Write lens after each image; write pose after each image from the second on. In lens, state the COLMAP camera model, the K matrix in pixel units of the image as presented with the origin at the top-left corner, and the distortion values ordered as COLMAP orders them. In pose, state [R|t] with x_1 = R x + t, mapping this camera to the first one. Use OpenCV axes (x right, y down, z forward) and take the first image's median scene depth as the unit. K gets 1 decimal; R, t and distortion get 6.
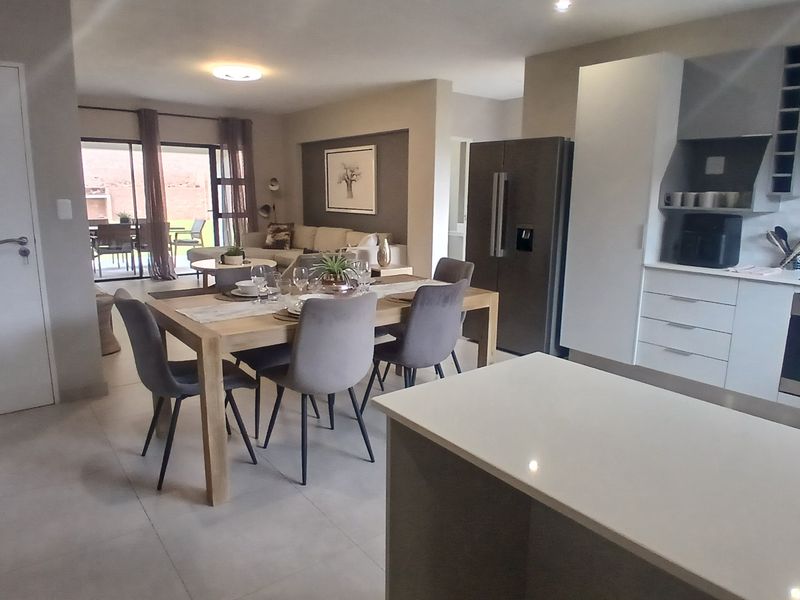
lens RADIAL K [[549.1, 0, 401.9], [0, 549.1, 297.8], [0, 0, 1]] dist [-0.010566, -0.011272]
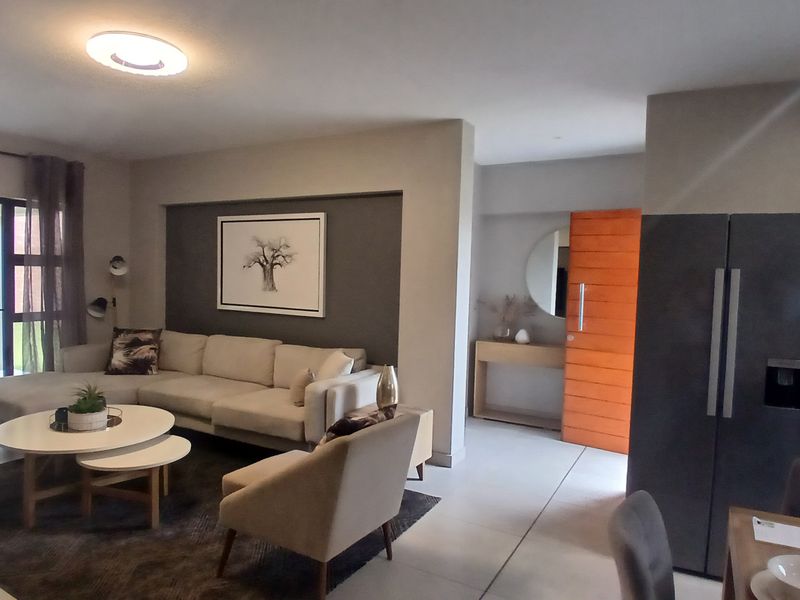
lens RADIAL K [[549.1, 0, 401.8], [0, 549.1, 288.0], [0, 0, 1]] dist [-0.010566, -0.011272]
pose [[0.922242, 0.000772, 0.386614, -0.190691], [0.058819, 0.988077, -0.142282, -0.080242], [-0.382114, 0.153958, 0.911200, 0.336526]]
